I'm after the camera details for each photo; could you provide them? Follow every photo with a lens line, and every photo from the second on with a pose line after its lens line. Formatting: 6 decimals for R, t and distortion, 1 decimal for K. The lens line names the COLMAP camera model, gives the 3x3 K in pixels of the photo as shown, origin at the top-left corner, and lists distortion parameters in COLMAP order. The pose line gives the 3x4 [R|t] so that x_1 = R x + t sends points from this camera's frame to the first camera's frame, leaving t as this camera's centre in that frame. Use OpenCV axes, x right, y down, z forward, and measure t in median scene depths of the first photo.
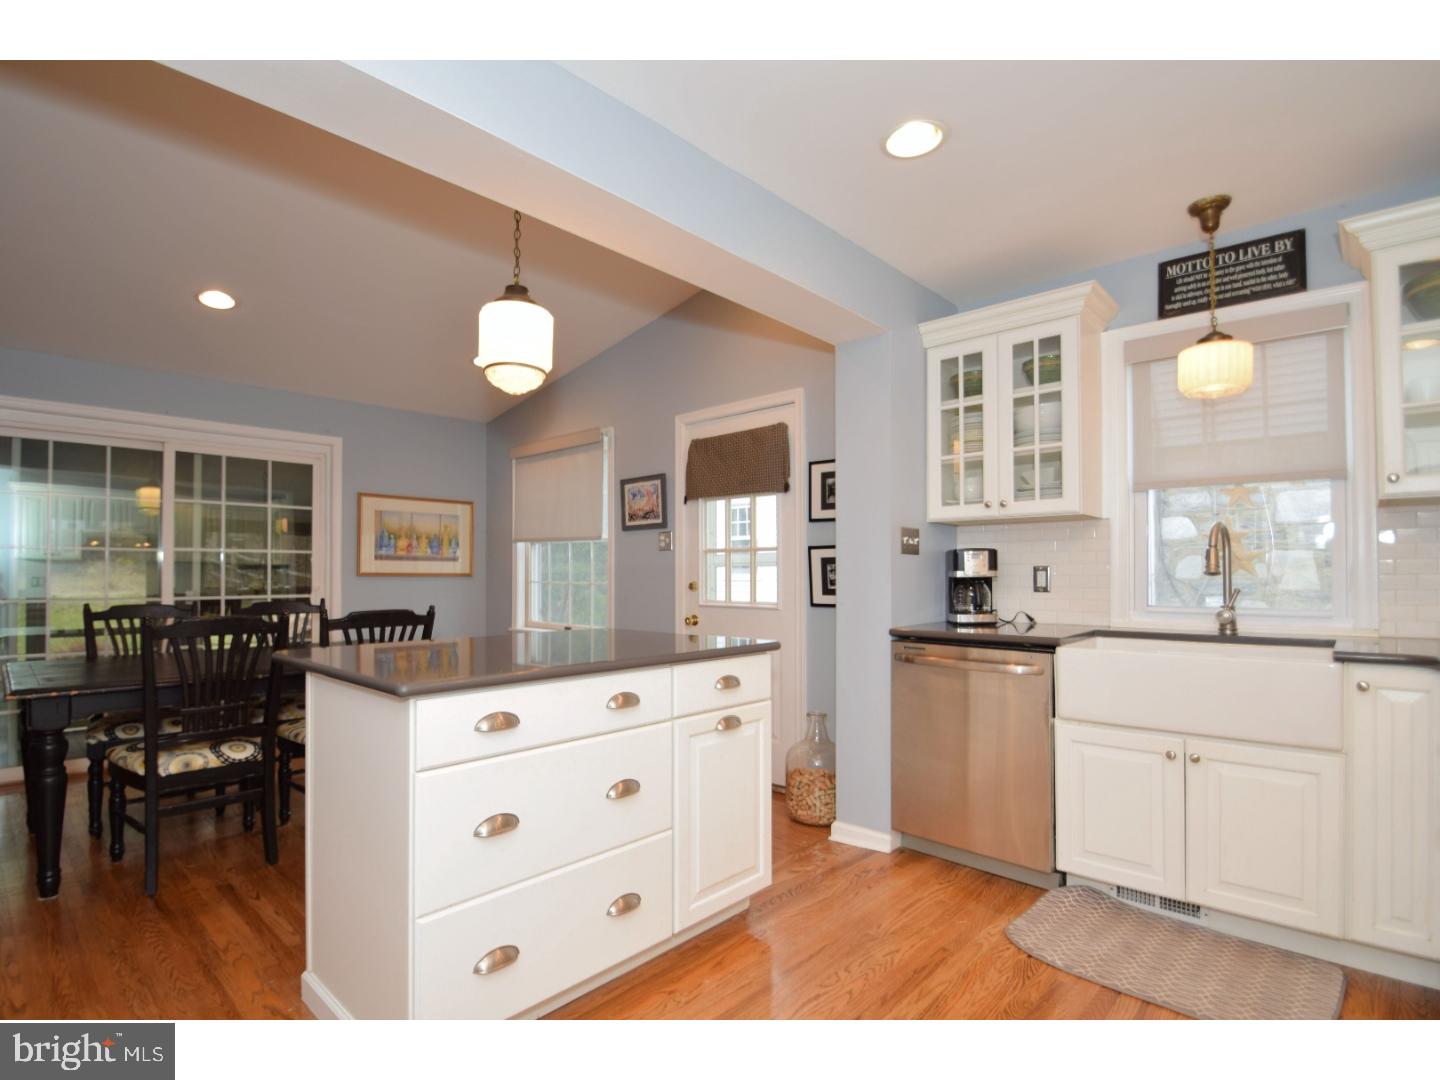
lens RADIAL K [[713.7, 0, 720.0], [0, 713.7, 540.0], [0, 0, 1]] dist [-0.066338, -0.000174]
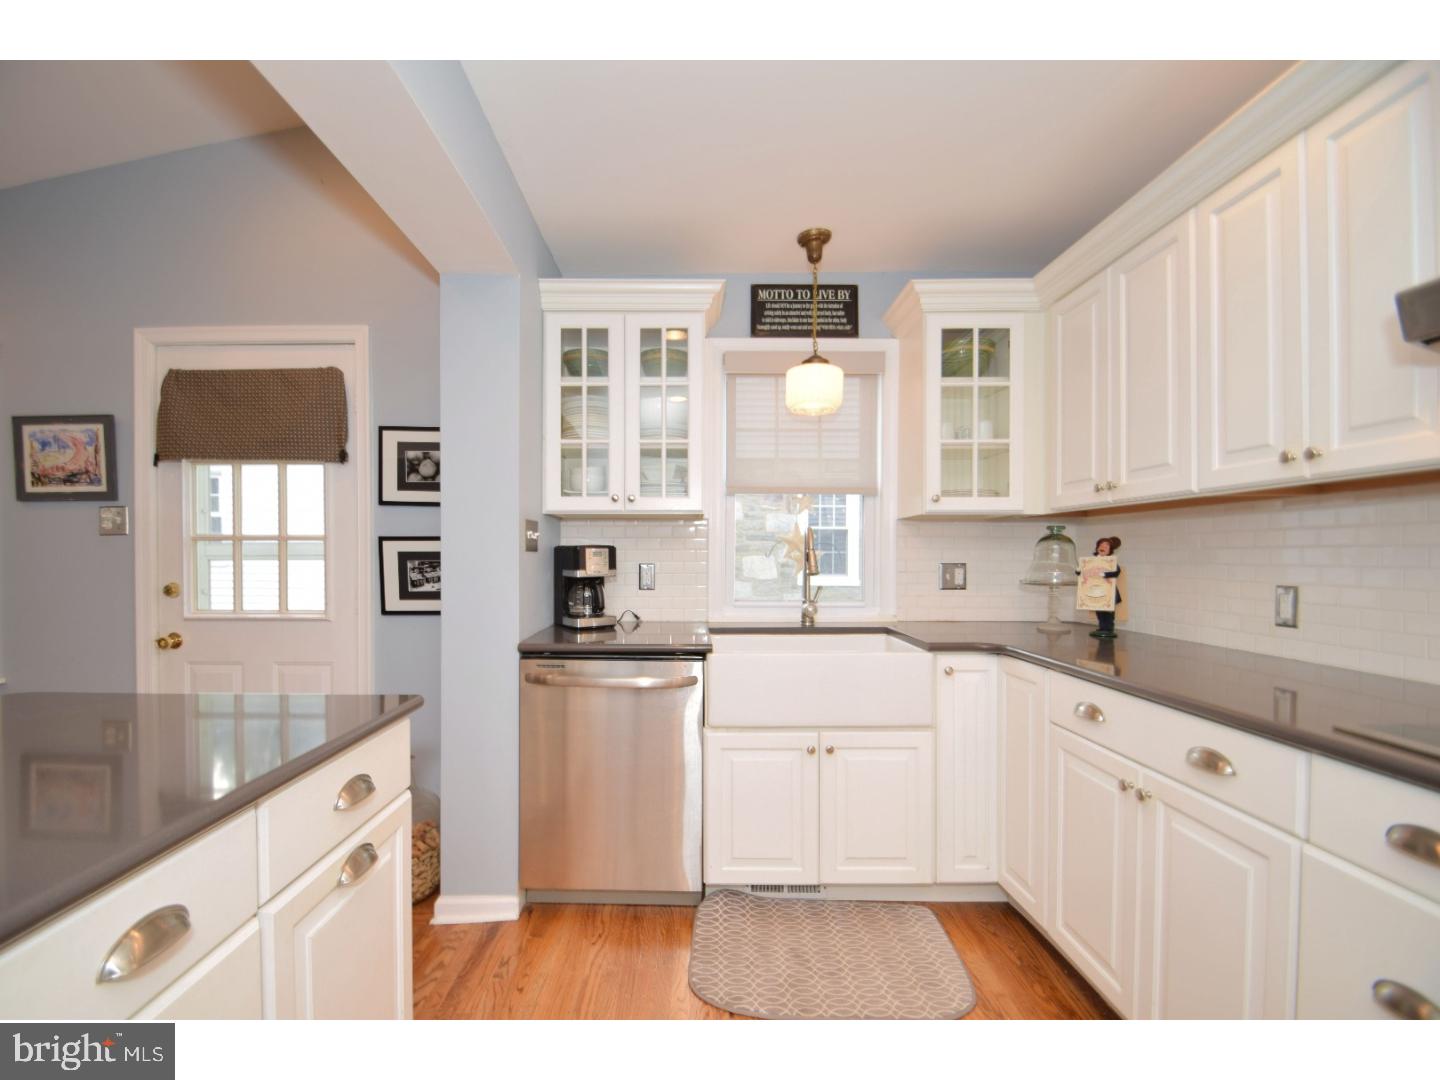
lens RADIAL K [[633.8, 0, 722.2], [0, 633.8, 561.7], [0, 0, 1]] dist [0.000445, -0.013216]
pose [[0.739703, -0.000069, 0.672934, -0.068294], [-0.036813, 0.998498, 0.040568, -0.006146], [-0.671926, -0.054781, 0.738590, 0.281192]]
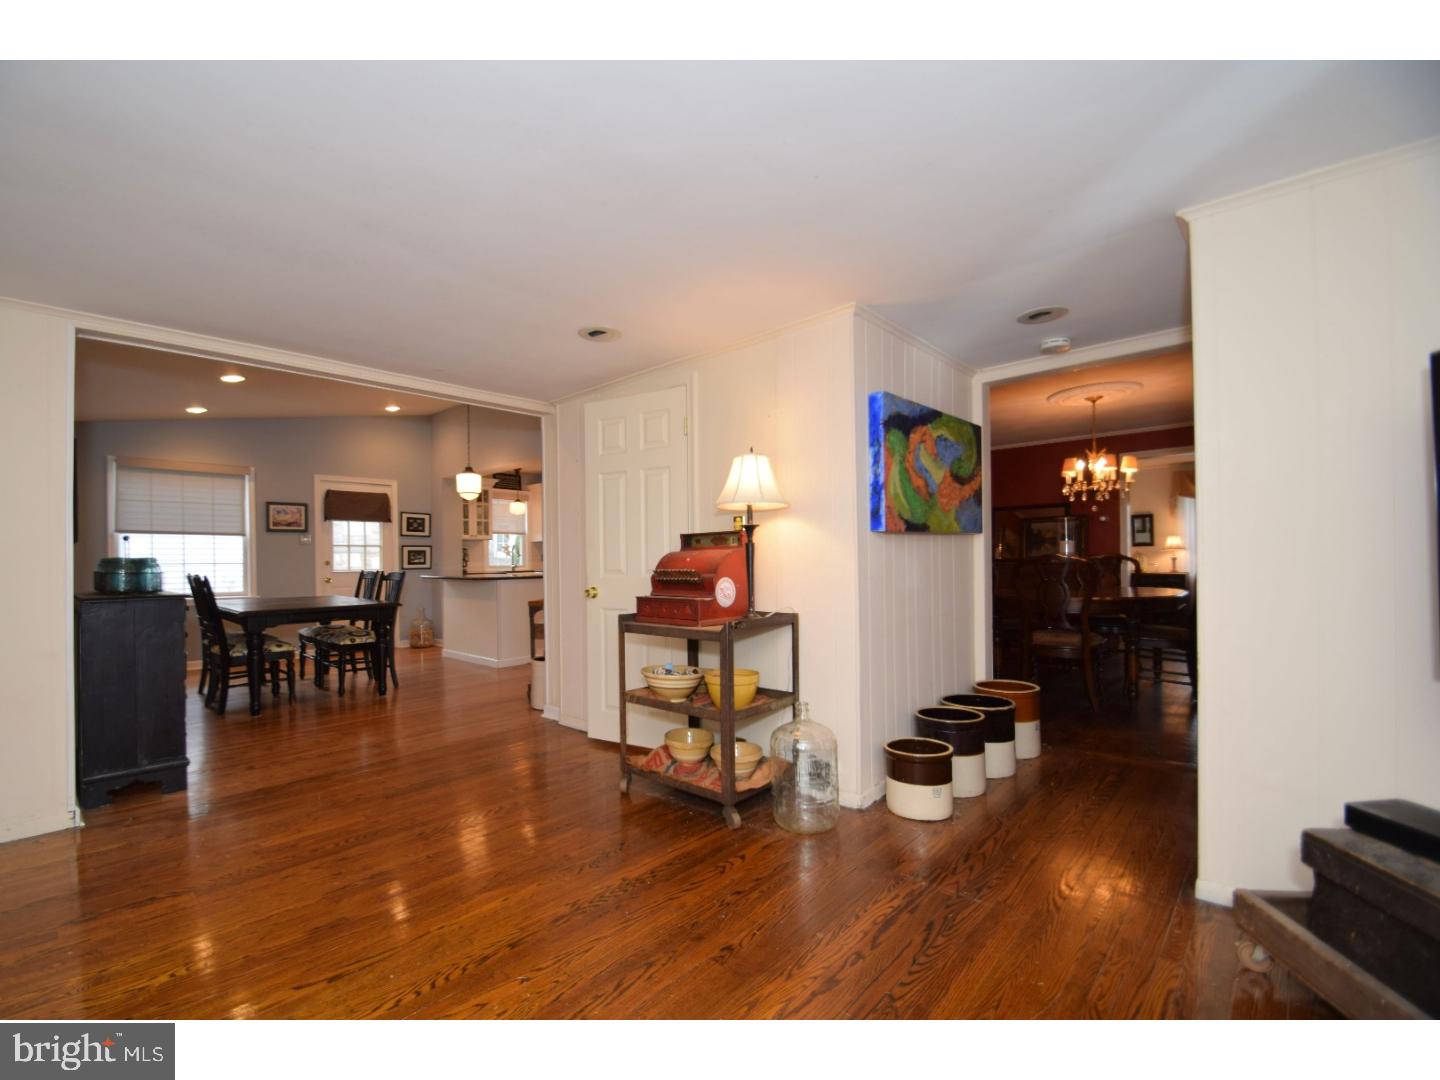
lens RADIAL K [[633.8, 0, 722.2], [0, 633.8, 561.7], [0, 0, 1]] dist [0.000445, -0.013216]
pose [[0.005129, 0.000418, 0.999987, -2.402575], [-0.039185, 0.999232, -0.000217, 0.024820], [-0.999219, -0.039183, 0.005142, -0.165300]]
